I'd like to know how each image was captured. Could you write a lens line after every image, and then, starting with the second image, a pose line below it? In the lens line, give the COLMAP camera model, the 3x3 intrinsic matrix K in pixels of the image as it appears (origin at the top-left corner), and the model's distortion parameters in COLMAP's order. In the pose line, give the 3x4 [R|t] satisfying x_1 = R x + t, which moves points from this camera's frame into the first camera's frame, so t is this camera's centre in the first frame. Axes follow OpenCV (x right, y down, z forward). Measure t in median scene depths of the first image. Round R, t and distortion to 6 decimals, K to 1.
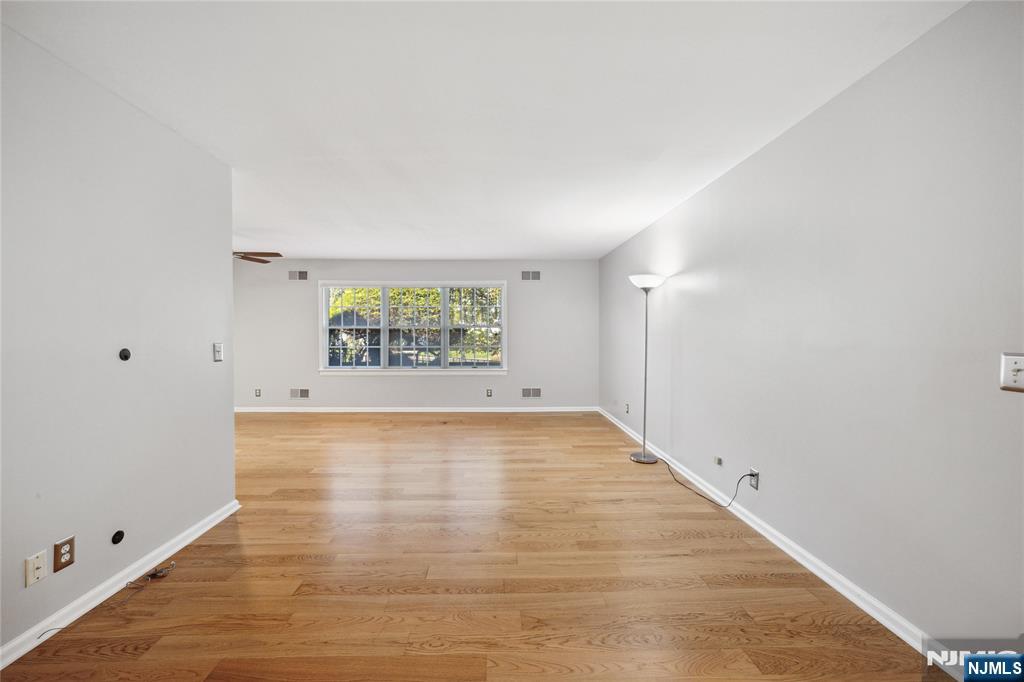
lens RADIAL K [[394.1, 0, 513.9], [0, 394.1, 335.8], [0, 0, 1]] dist [-0.009663, 0.004310]
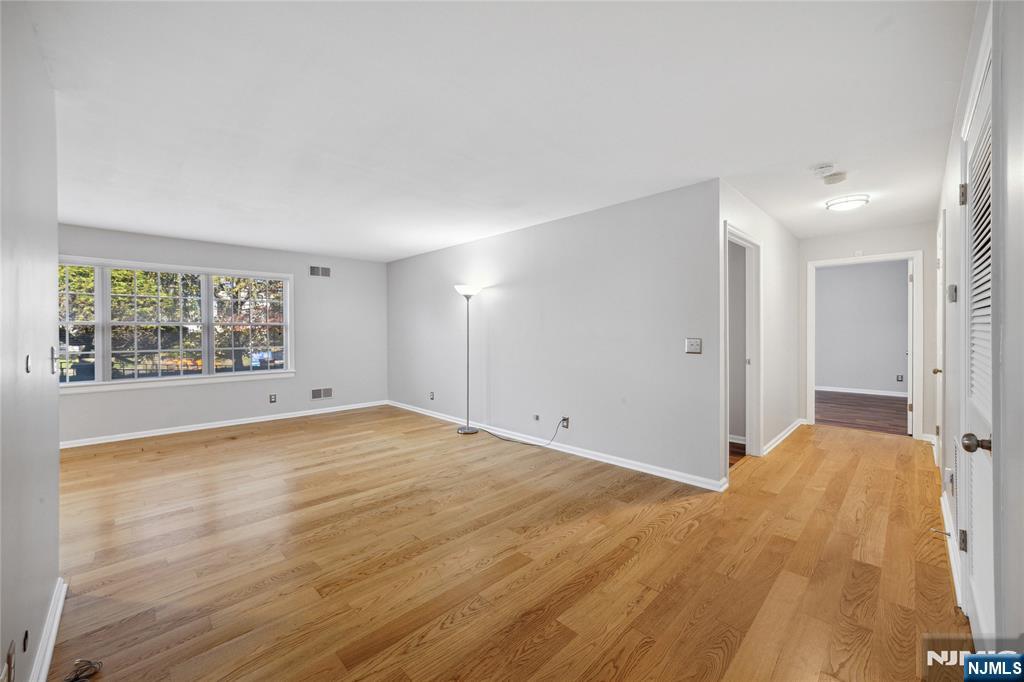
lens RADIAL K [[394.1, 0, 508.0], [0, 394.1, 334.3], [0, 0, 1]] dist [-0.009663, 0.004310]
pose [[0.739645, -0.008155, 0.672948, -0.494617], [0.006741, 0.999966, 0.004708, -0.002461], [-0.672964, 0.001054, 0.739675, -0.026634]]
